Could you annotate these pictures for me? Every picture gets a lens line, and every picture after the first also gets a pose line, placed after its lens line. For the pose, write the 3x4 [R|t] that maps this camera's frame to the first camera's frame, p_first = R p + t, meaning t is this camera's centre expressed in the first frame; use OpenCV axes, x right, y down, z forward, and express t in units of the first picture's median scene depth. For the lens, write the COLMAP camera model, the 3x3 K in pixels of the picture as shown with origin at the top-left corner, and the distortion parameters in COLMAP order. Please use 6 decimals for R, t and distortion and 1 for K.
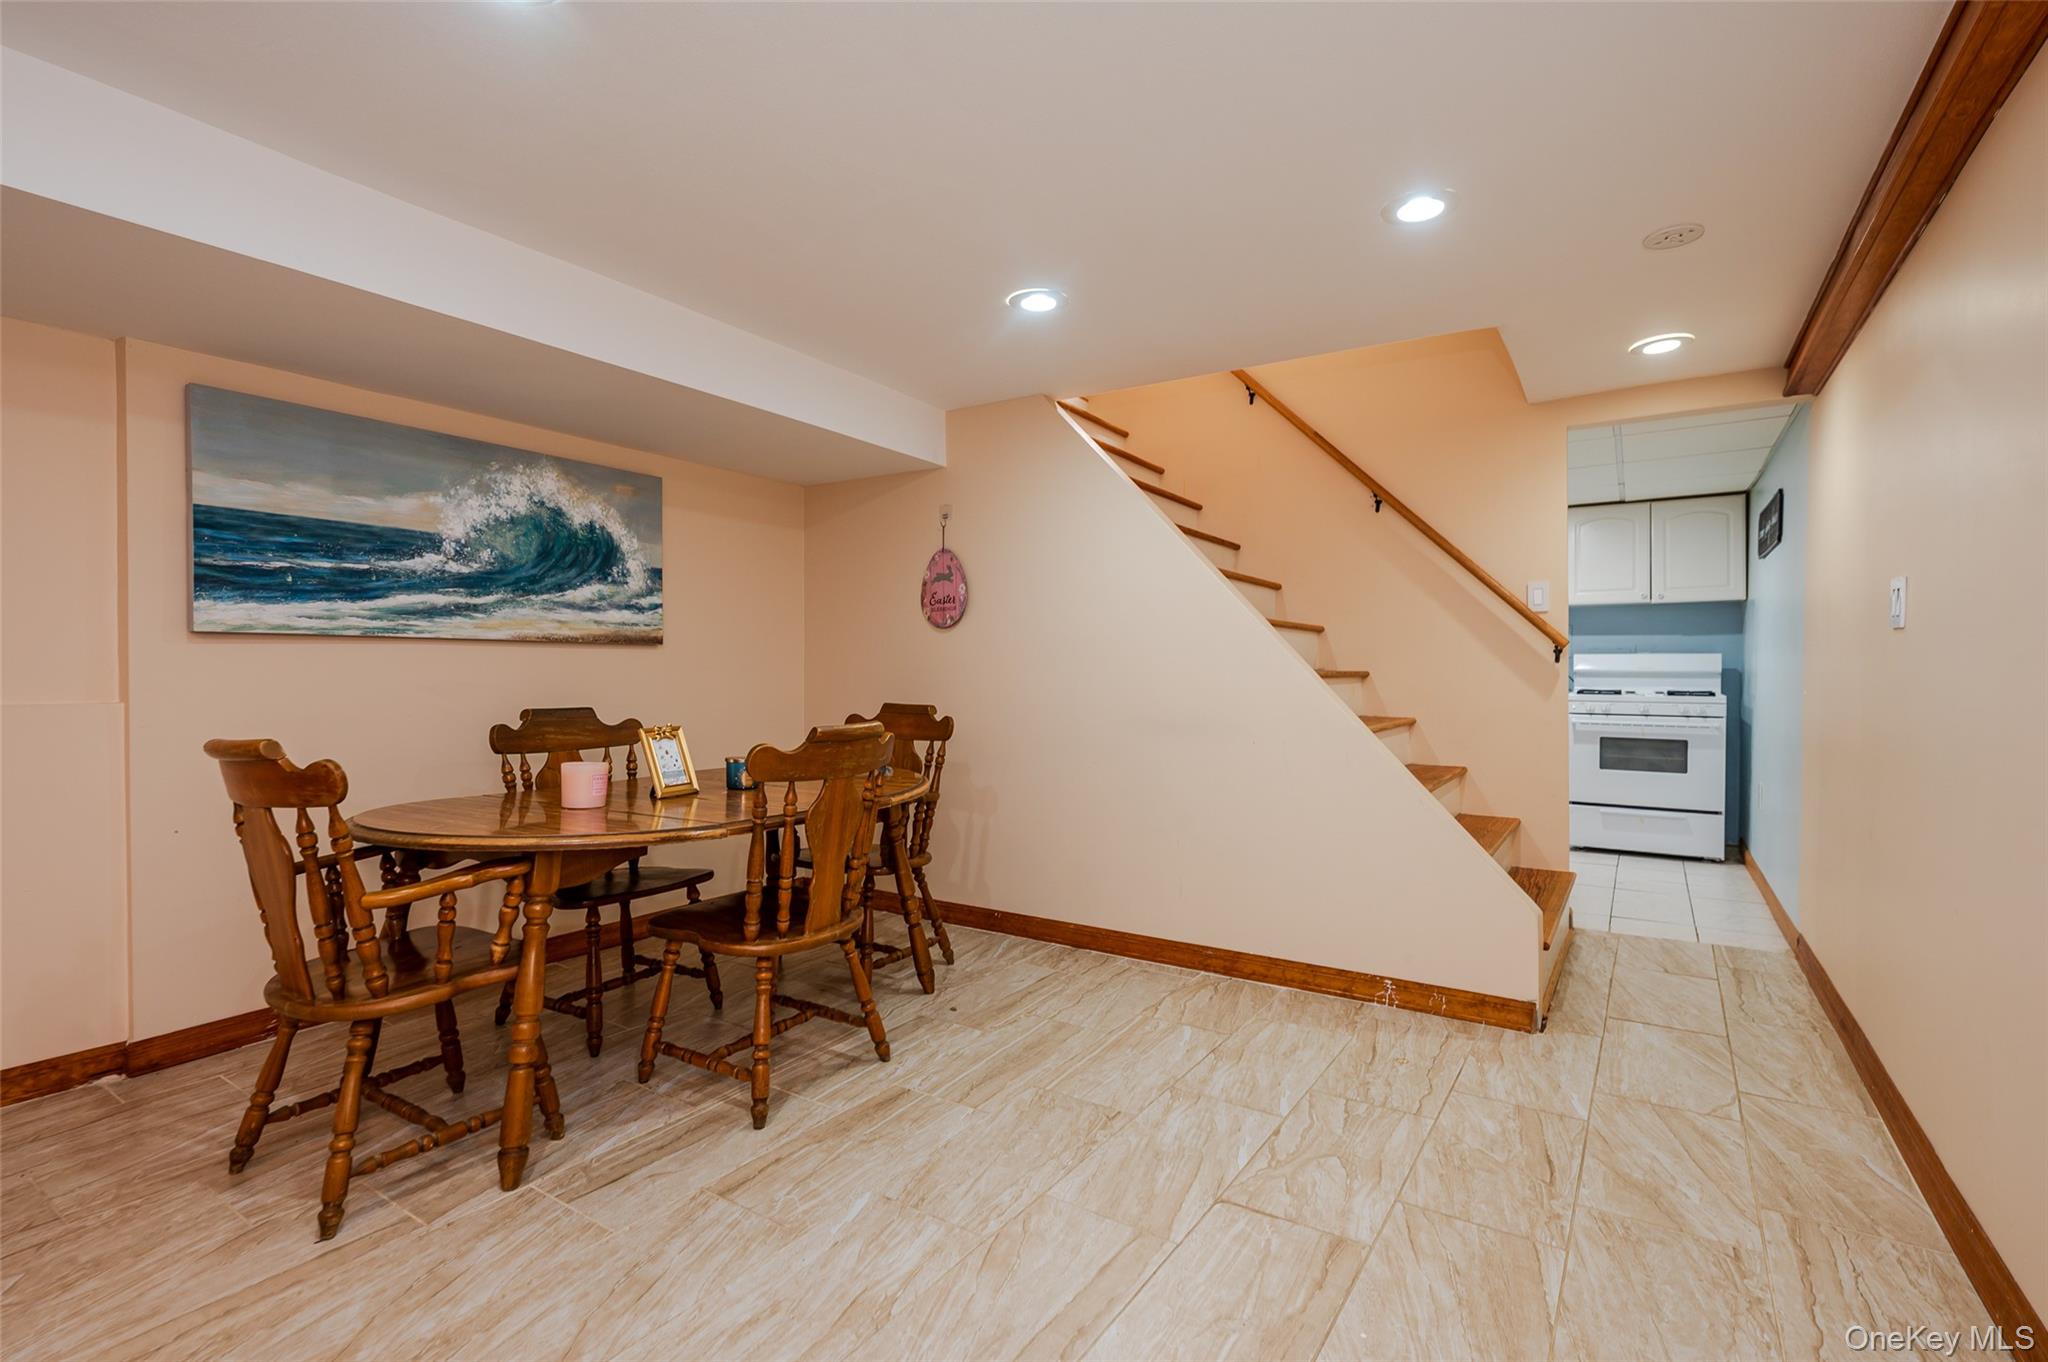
lens RADIAL K [[940.1, 0, 1021.4], [0, 940.1, 677.9], [0, 0, 1]] dist [-0.000272, -0.000363]
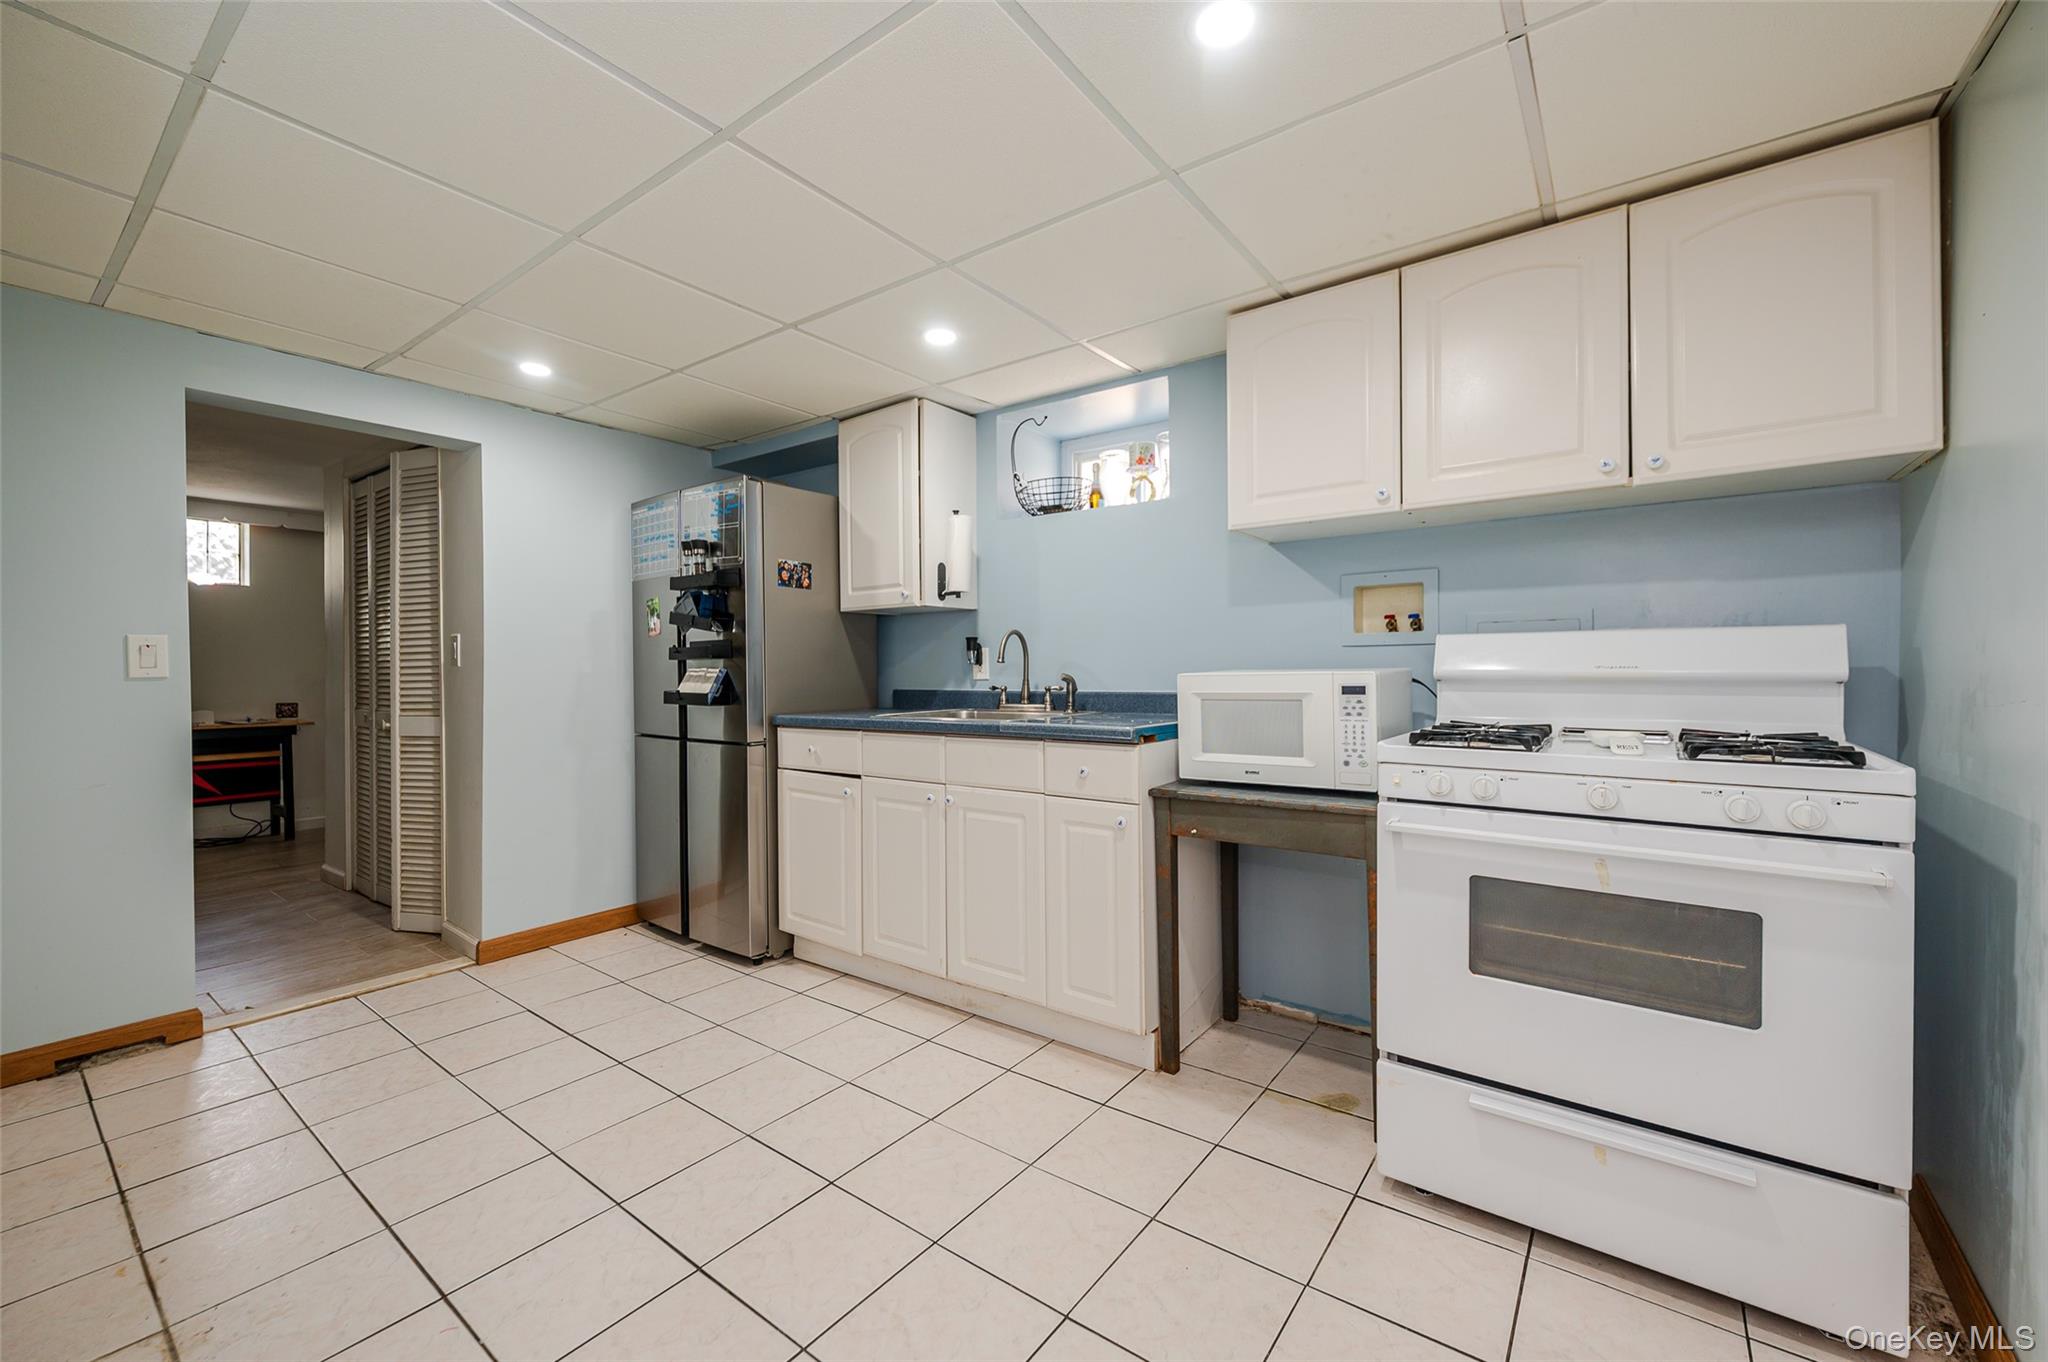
lens RADIAL K [[826.0, 0, 1024.1], [0, 826.0, 677.0], [0, 0, 1]] dist [-0.001833, -0.000039]
pose [[0.998956, 0.001744, -0.045659, 0.476144], [-0.001837, 0.999996, -0.001991, -0.005665], [0.045656, 0.002073, 0.998955, 0.710040]]
